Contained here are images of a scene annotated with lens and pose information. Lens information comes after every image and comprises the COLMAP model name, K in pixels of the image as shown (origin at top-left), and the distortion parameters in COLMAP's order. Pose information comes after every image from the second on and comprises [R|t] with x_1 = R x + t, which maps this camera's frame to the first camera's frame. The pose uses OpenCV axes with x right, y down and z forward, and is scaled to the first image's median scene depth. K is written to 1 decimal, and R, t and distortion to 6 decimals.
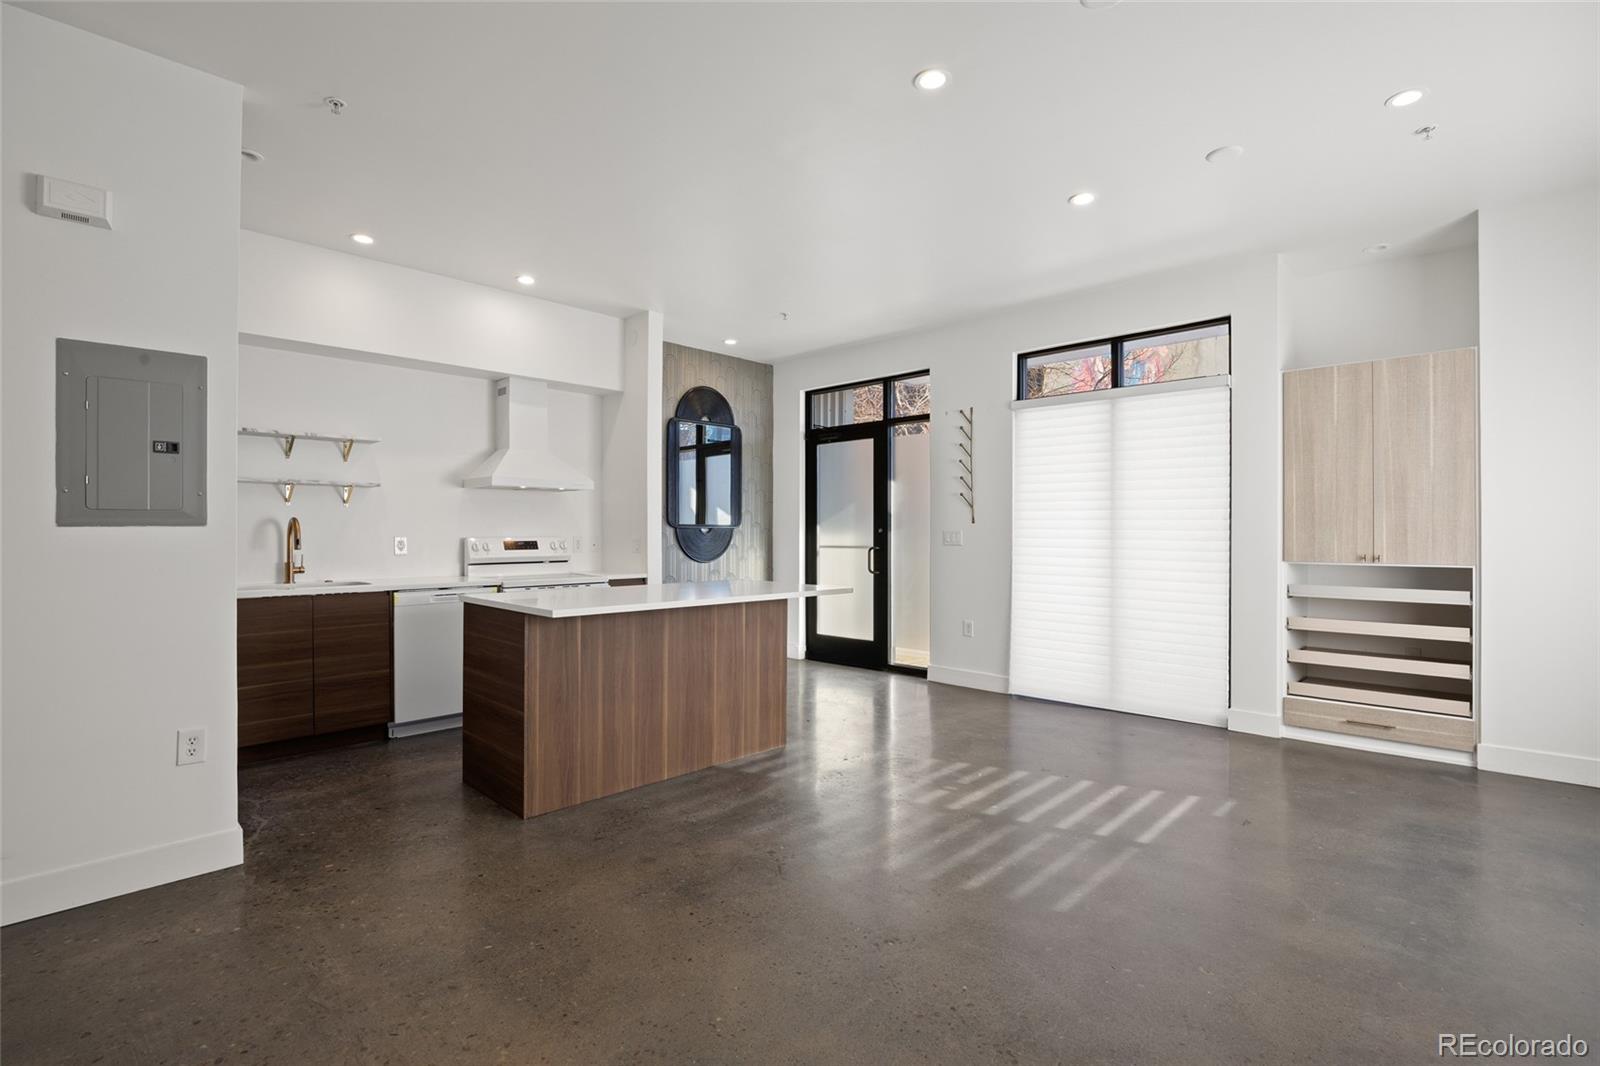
lens RADIAL K [[654.6, 0, 827.5], [0, 654.6, 531.5], [0, 0, 1]] dist [-0.008199, -0.000027]
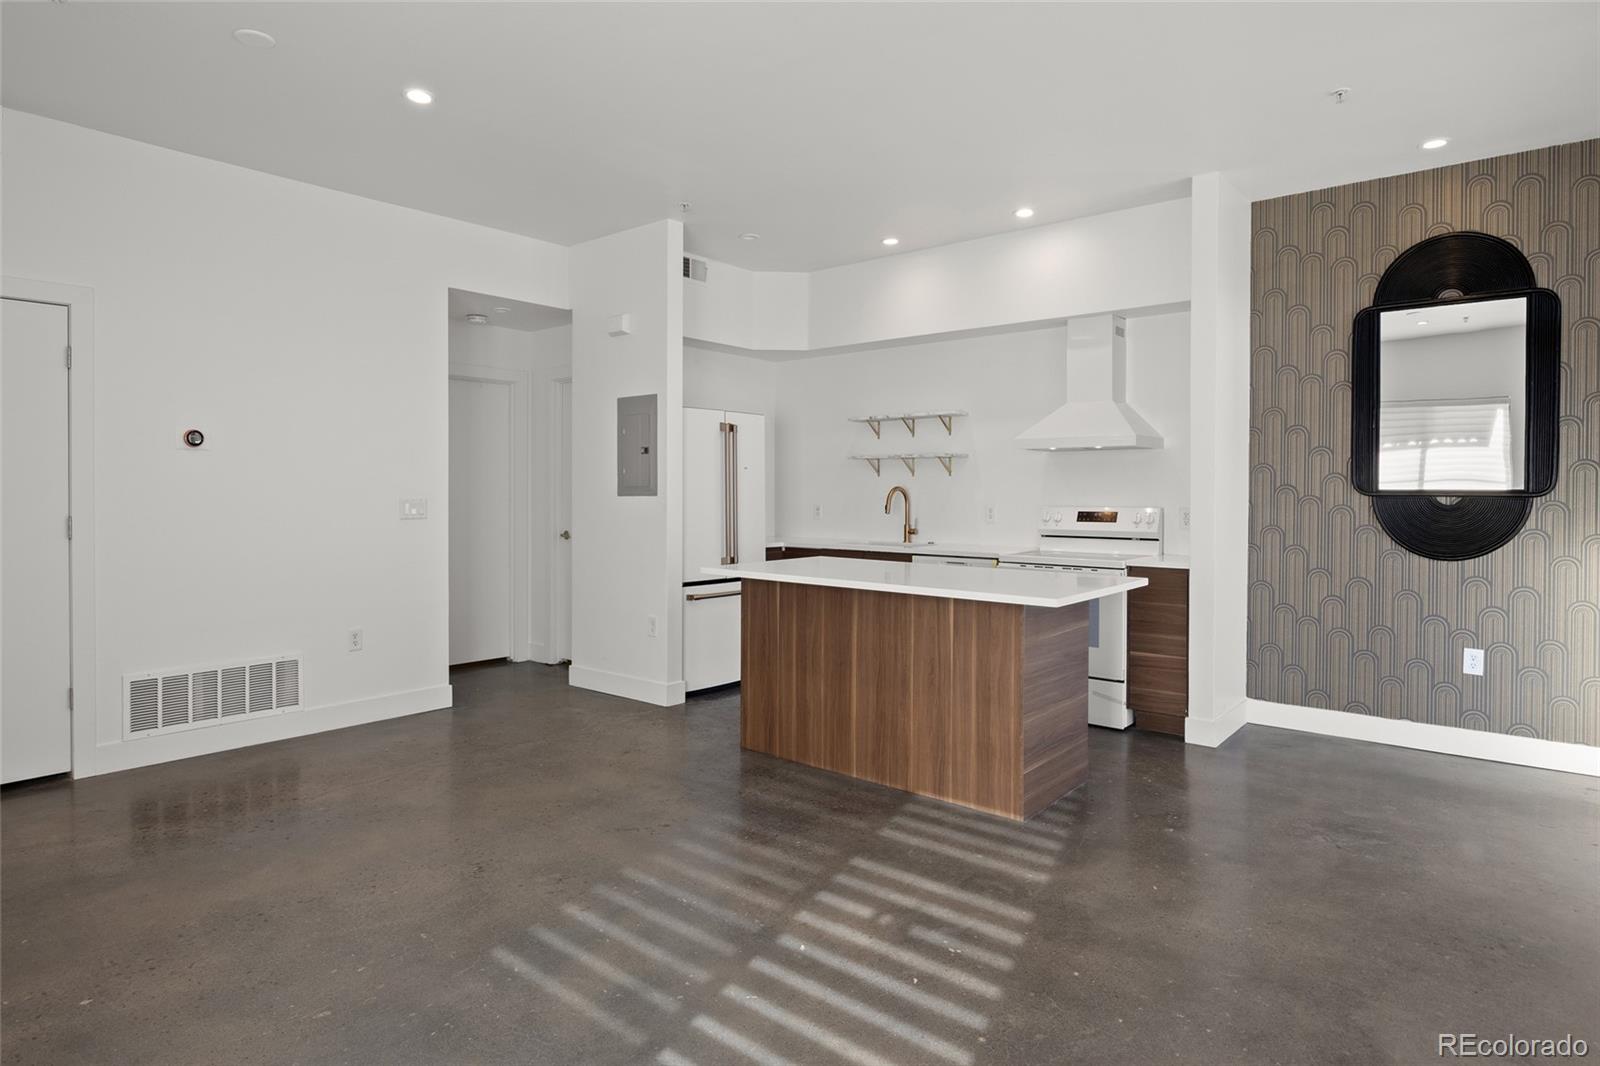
lens RADIAL K [[881.1, 0, 799.0], [0, 881.1, 511.1], [0, 0, 1]] dist [-0.000186, 0.000136]
pose [[0.127417, 0.022008, -0.991605, 0.865630], [-0.003690, 0.999757, 0.021715, -0.013571], [0.991842, 0.000892, 0.127467, 0.701241]]
